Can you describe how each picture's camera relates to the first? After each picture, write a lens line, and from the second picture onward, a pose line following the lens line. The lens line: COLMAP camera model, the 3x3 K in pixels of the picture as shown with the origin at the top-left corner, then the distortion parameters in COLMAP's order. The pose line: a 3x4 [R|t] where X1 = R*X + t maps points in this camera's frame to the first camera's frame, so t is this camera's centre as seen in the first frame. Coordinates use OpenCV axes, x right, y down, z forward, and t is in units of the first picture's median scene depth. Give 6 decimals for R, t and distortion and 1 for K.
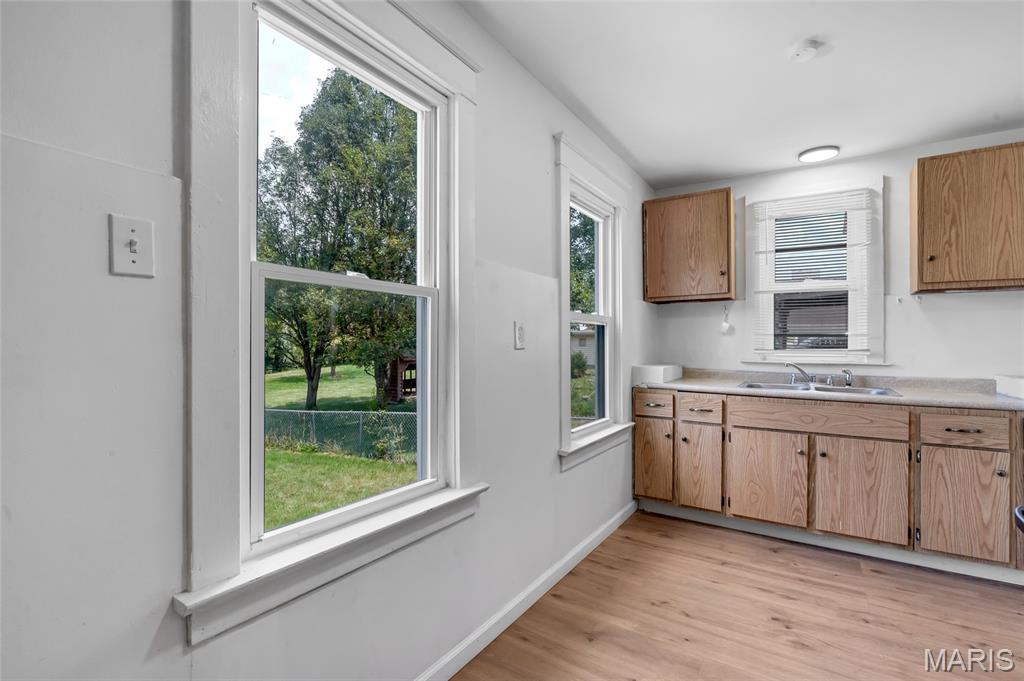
lens RADIAL K [[470.2, 0, 503.1], [0, 470.2, 342.4], [0, 0, 1]] dist [-0.003424, 0.000719]
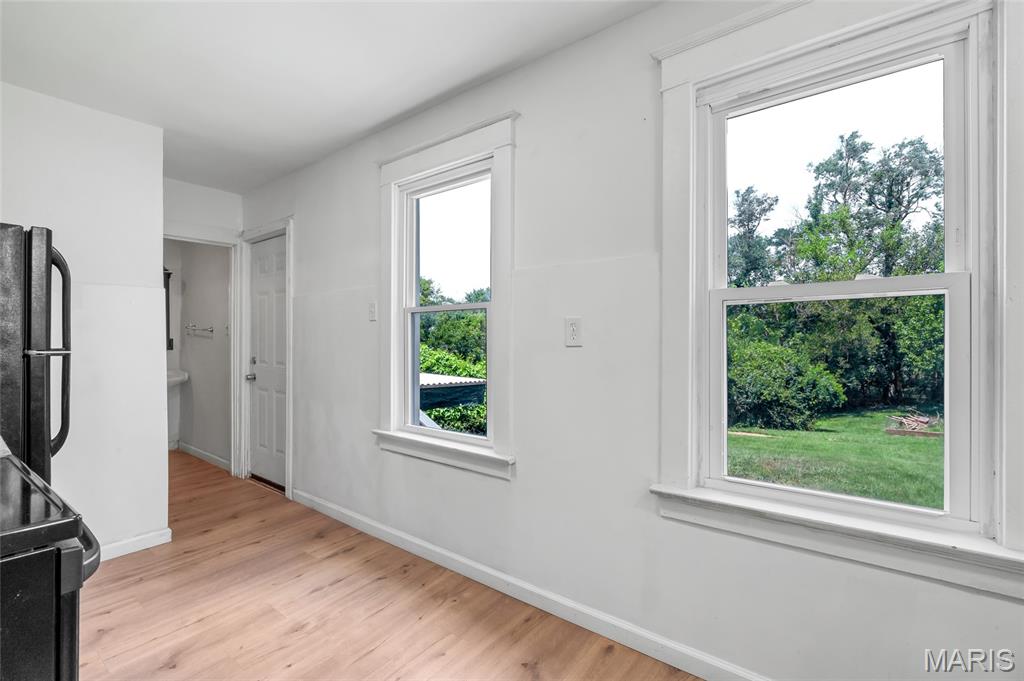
lens RADIAL K [[470.2, 0, 508.9], [0, 470.2, 336.3], [0, 0, 1]] dist [-0.003424, 0.000719]
pose [[-0.081755, -0.013408, -0.996562, 1.109413], [0.007417, 0.999874, -0.014061, 0.007331], [0.996625, -0.008541, -0.081645, 1.051076]]
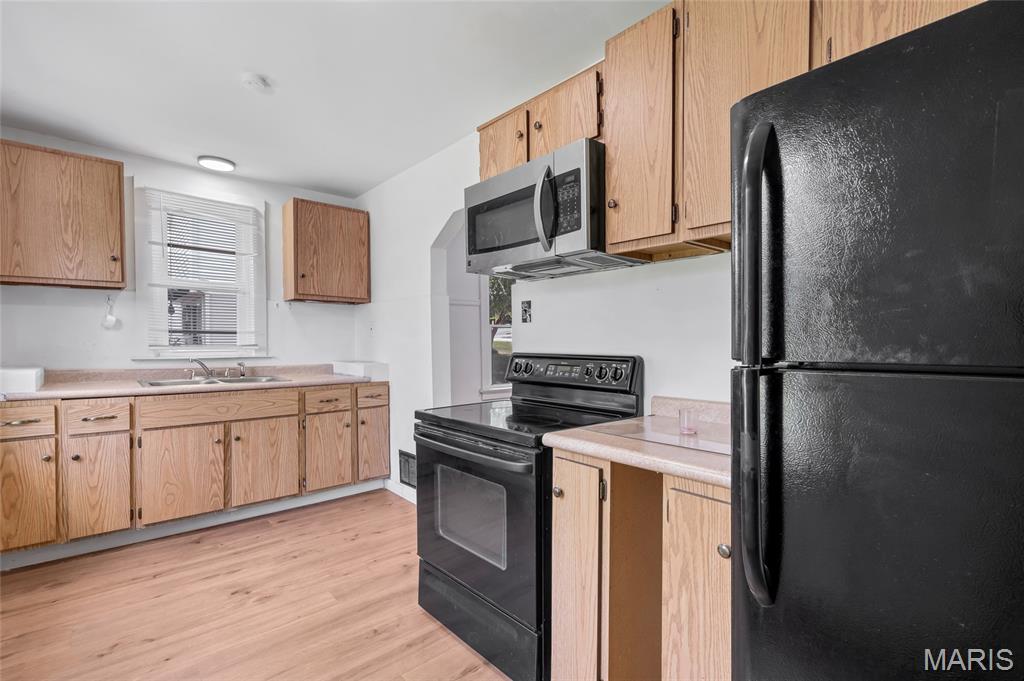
lens RADIAL K [[470.2, 0, 509.8], [0, 470.2, 345.7], [0, 0, 1]] dist [-0.003424, 0.000719]
pose [[0.266703, -0.013503, 0.963684, -0.216290], [-0.005803, 0.999861, 0.015616, -0.004728], [-0.963761, -0.009757, 0.266588, 0.071271]]
